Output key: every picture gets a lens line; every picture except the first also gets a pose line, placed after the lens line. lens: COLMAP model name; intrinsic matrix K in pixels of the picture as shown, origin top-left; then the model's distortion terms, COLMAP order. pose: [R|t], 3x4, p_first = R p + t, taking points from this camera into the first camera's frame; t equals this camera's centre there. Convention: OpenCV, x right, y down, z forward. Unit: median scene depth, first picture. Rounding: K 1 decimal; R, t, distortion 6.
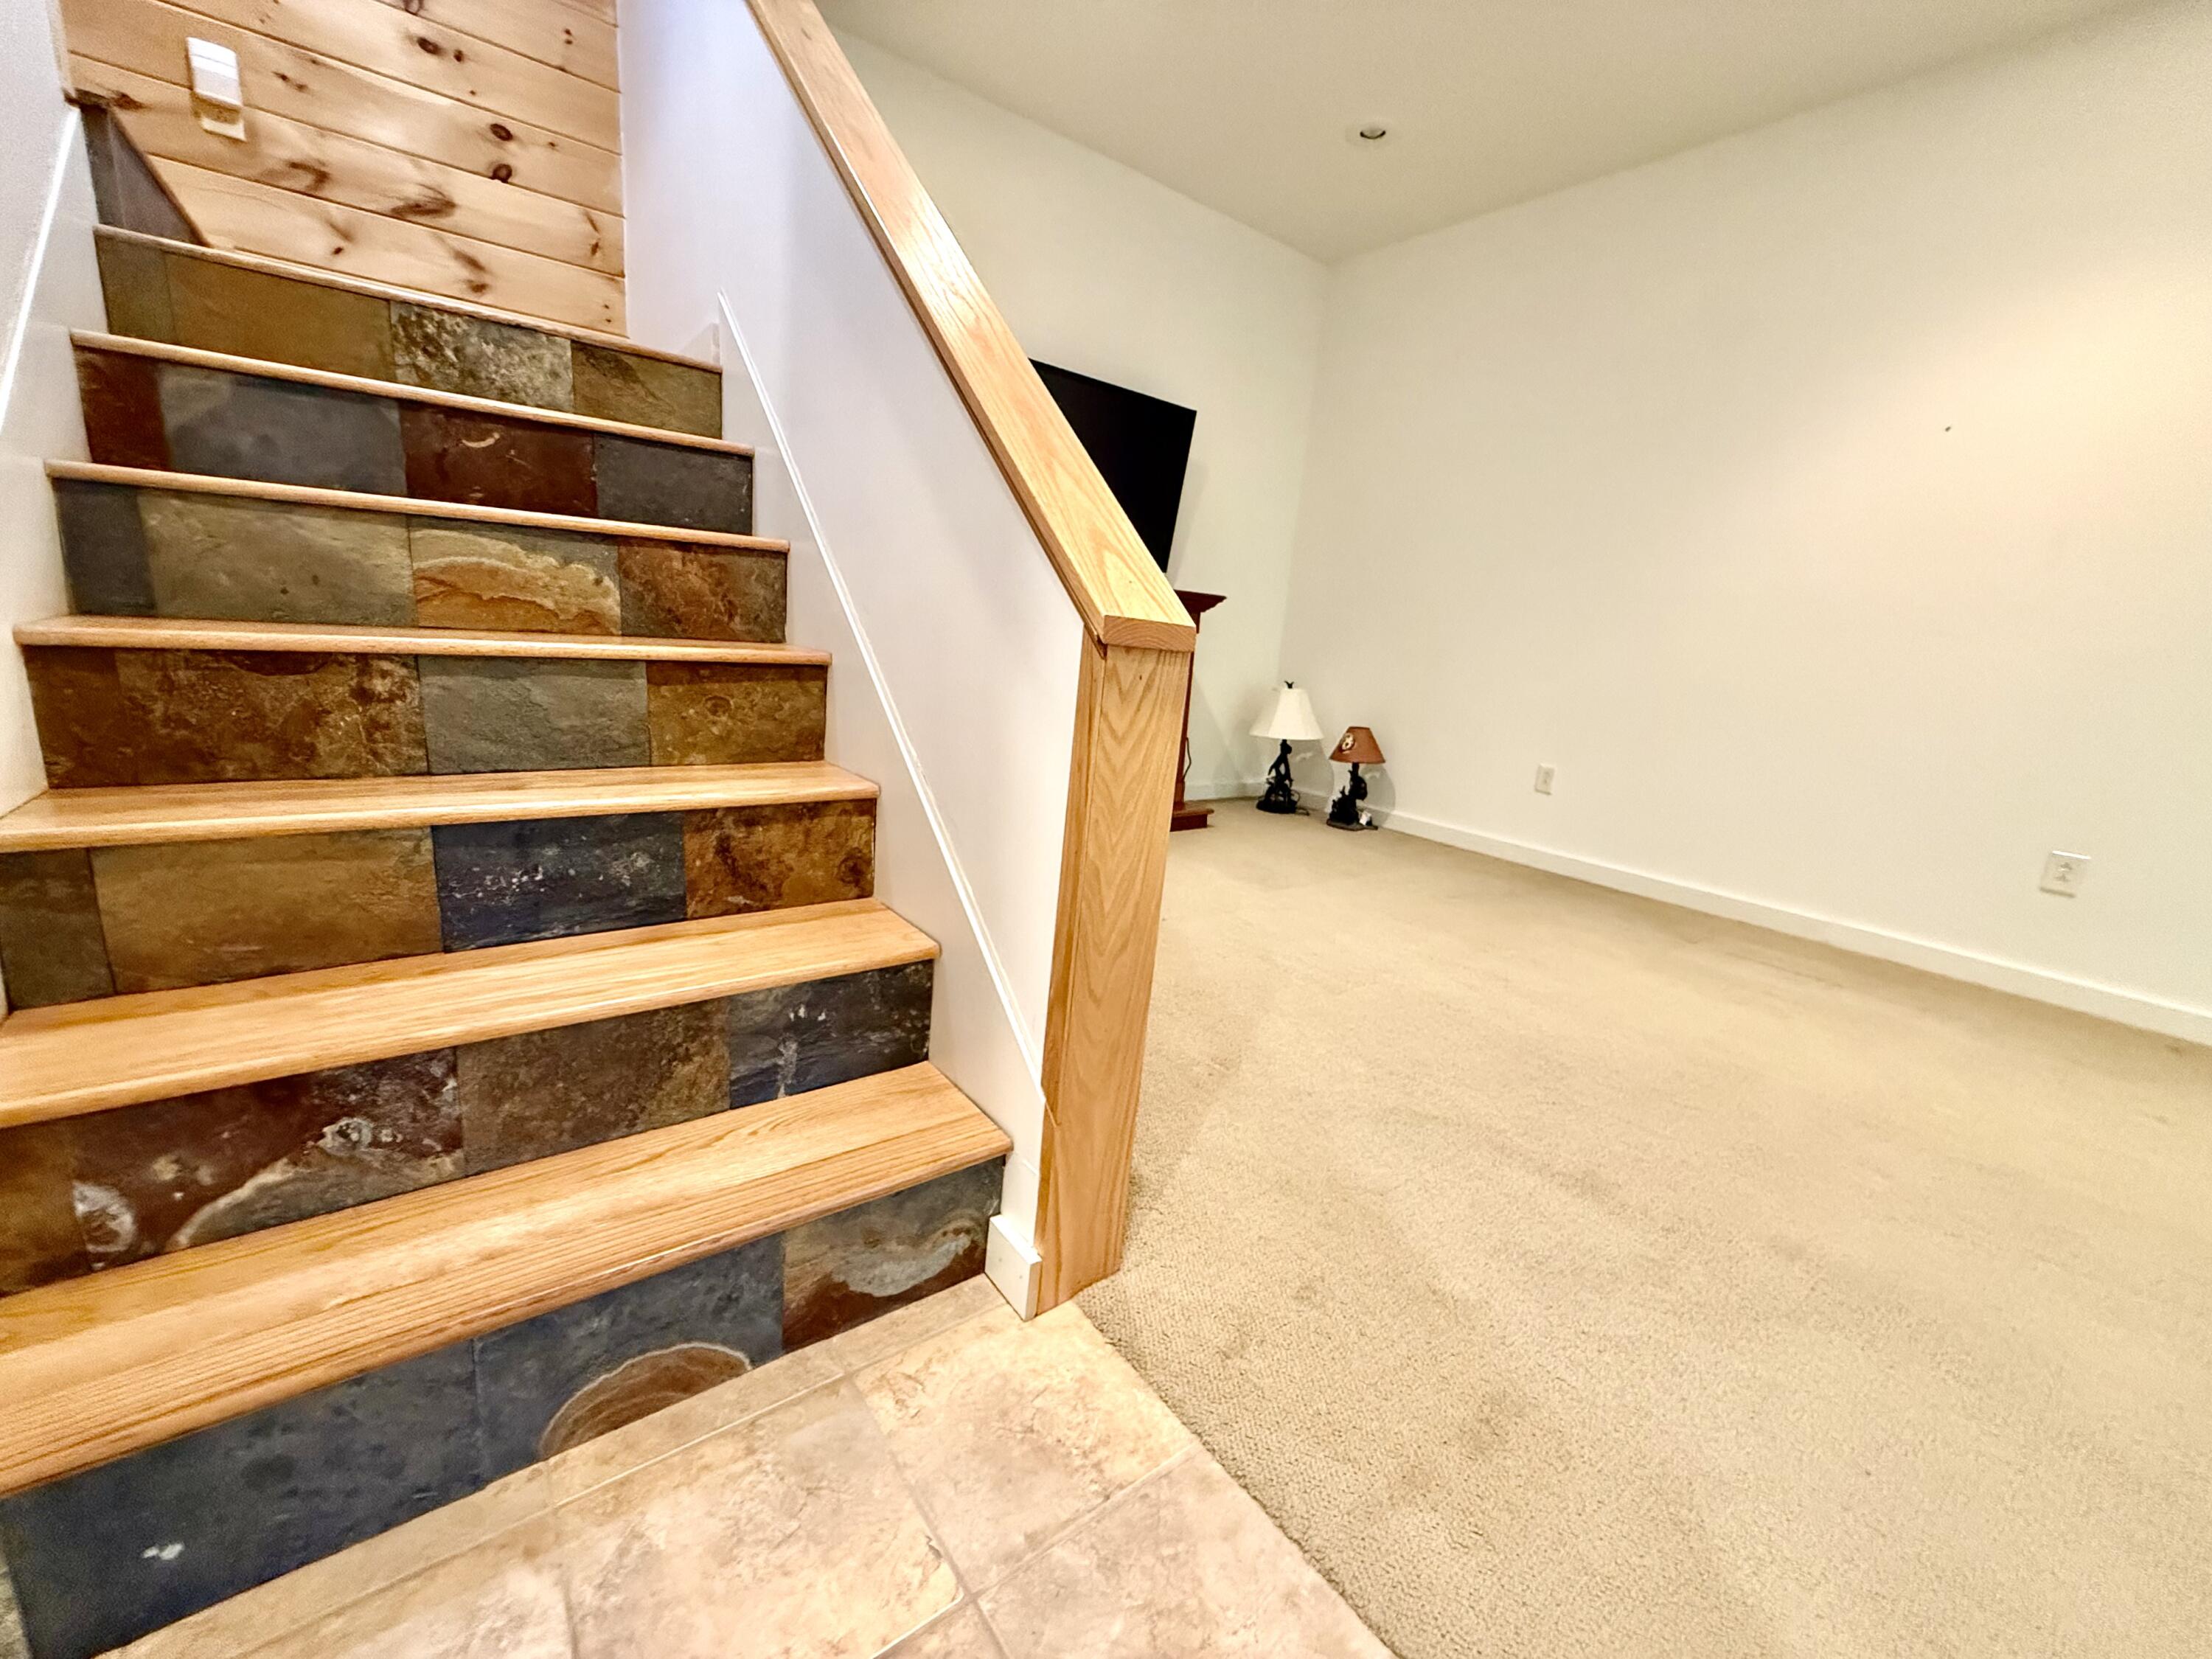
lens RADIAL K [[883.0, 0, 1096.7], [0, 883.0, 826.9], [0, 0, 1]] dist [0.000033, 0.000562]
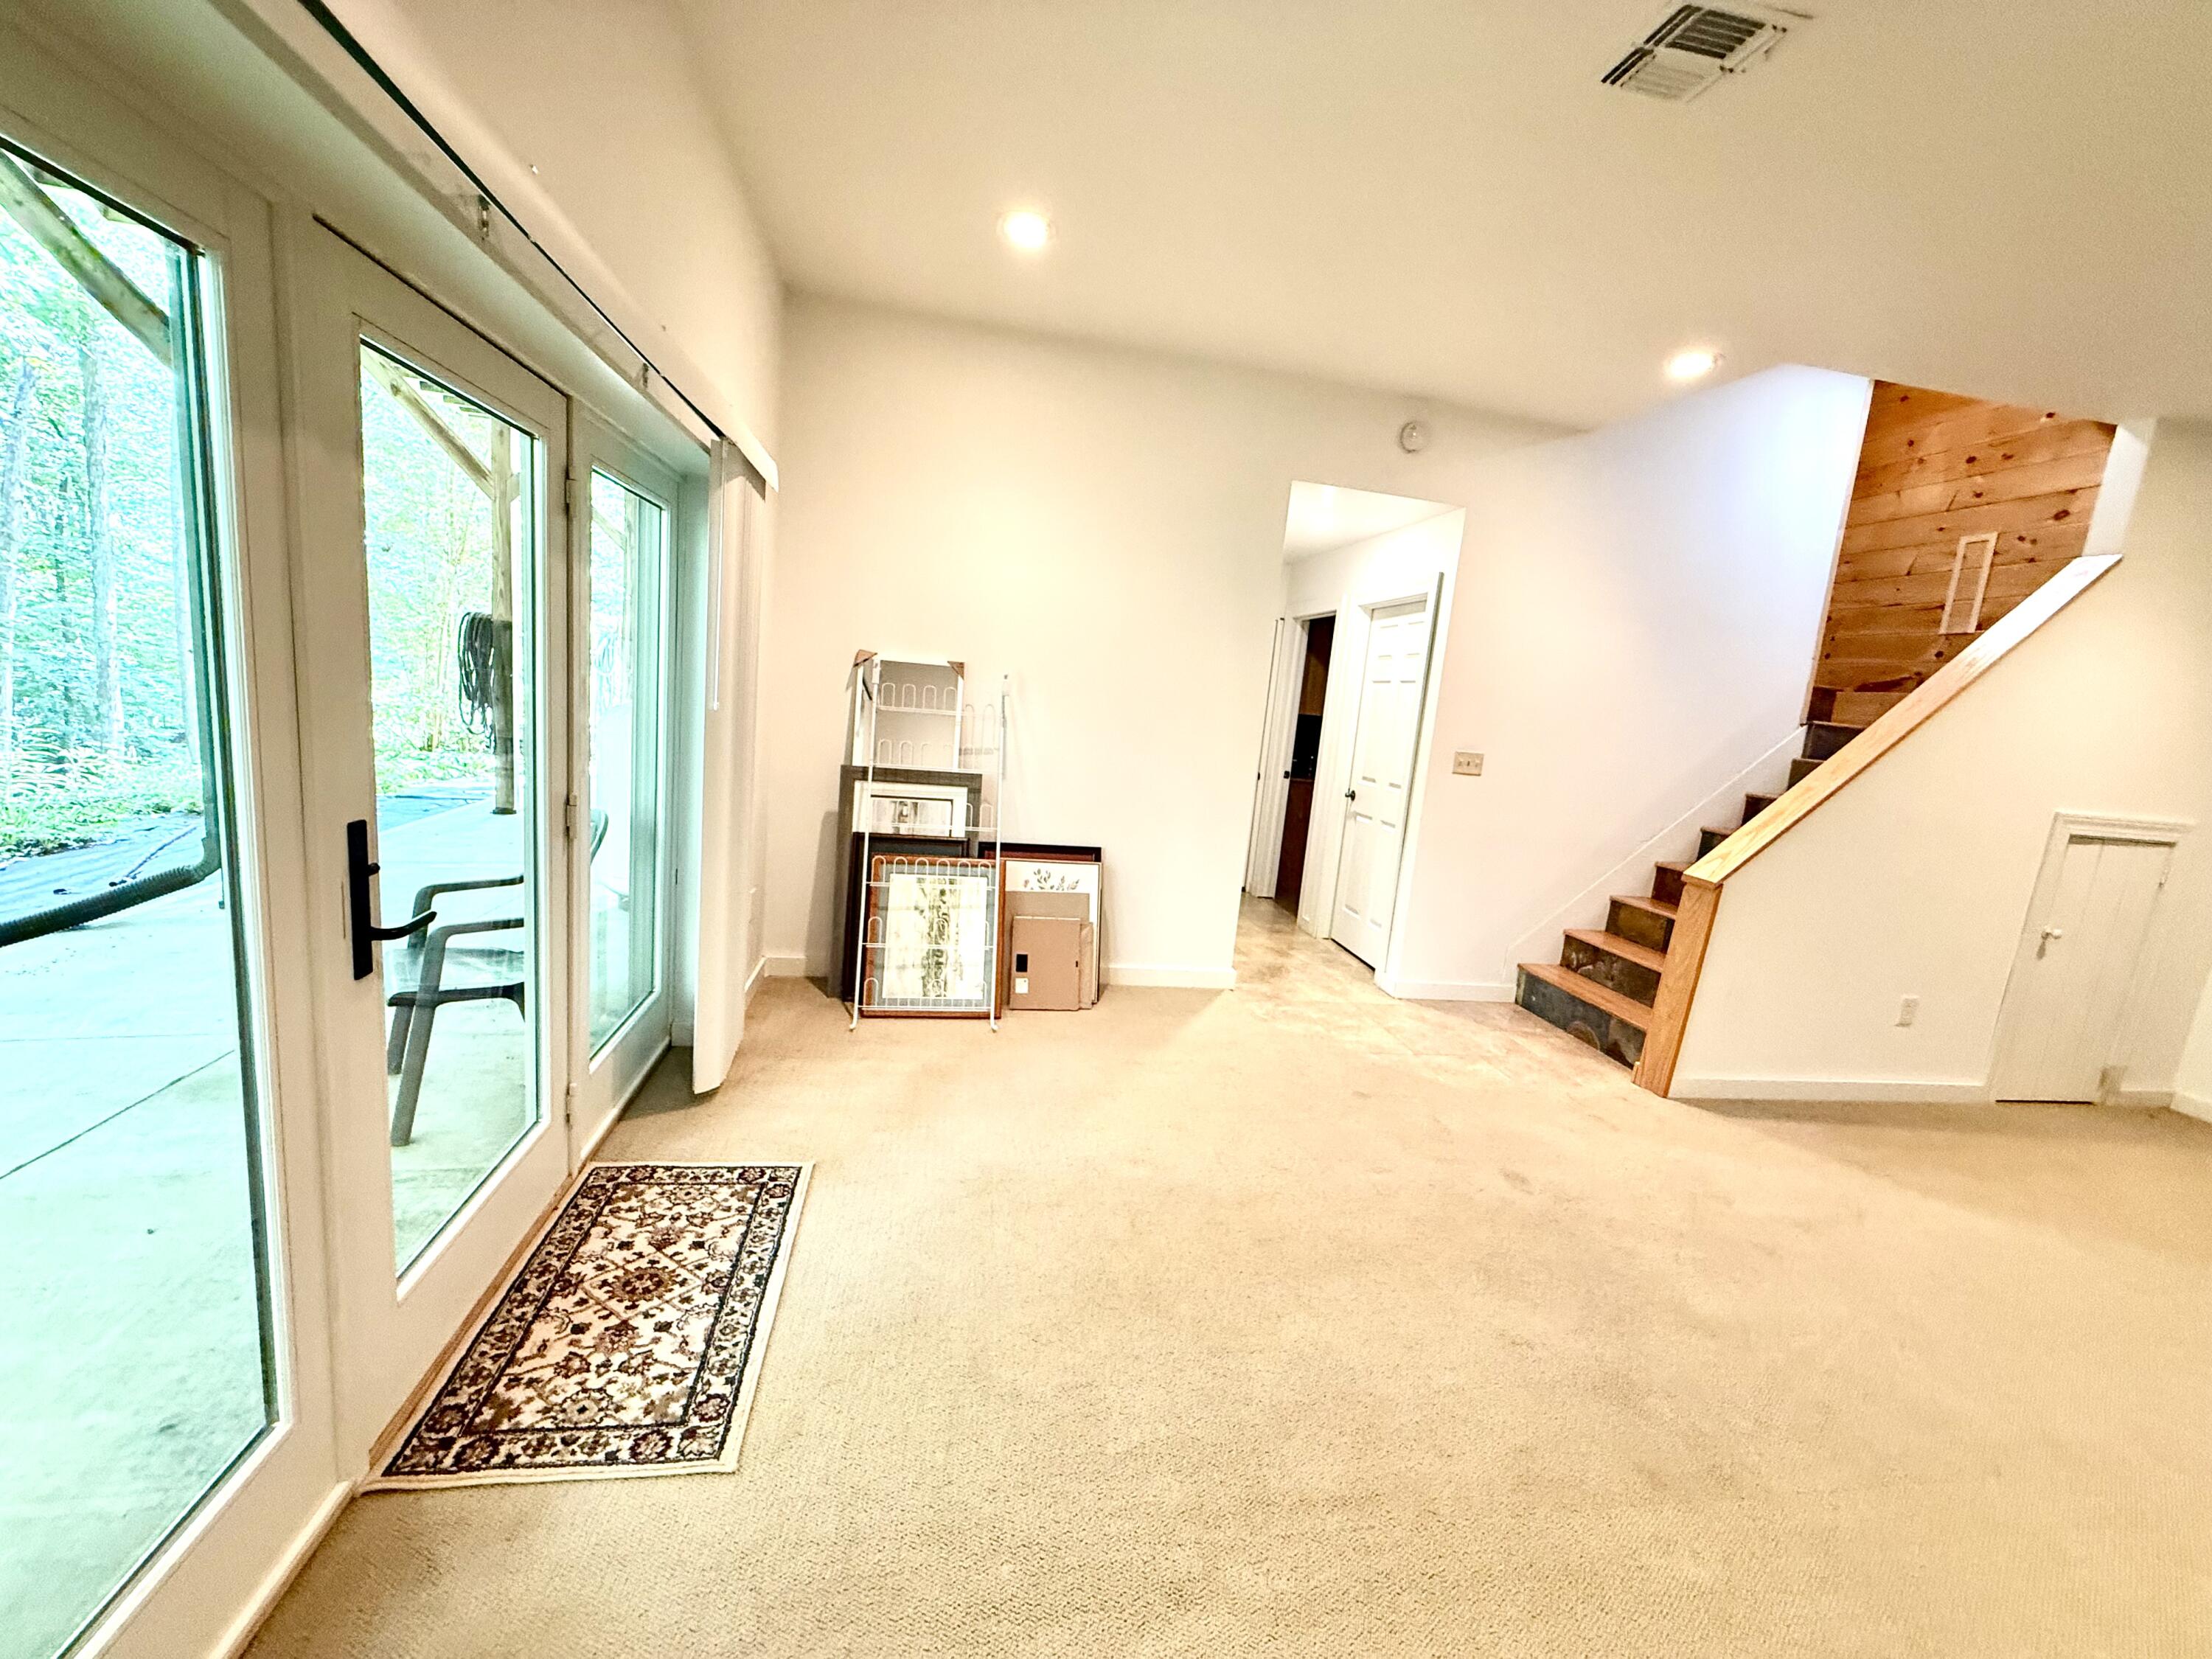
lens RADIAL K [[883.0, 0, 1101.6], [0, 883.0, 829.8], [0, 0, 1]] dist [0.000033, 0.000562]
pose [[-0.442891, 0.017909, -0.896396, 3.079132], [-0.326989, 0.927709, 0.180093, -0.199941], [0.834821, 0.372874, -0.405018, 0.303120]]
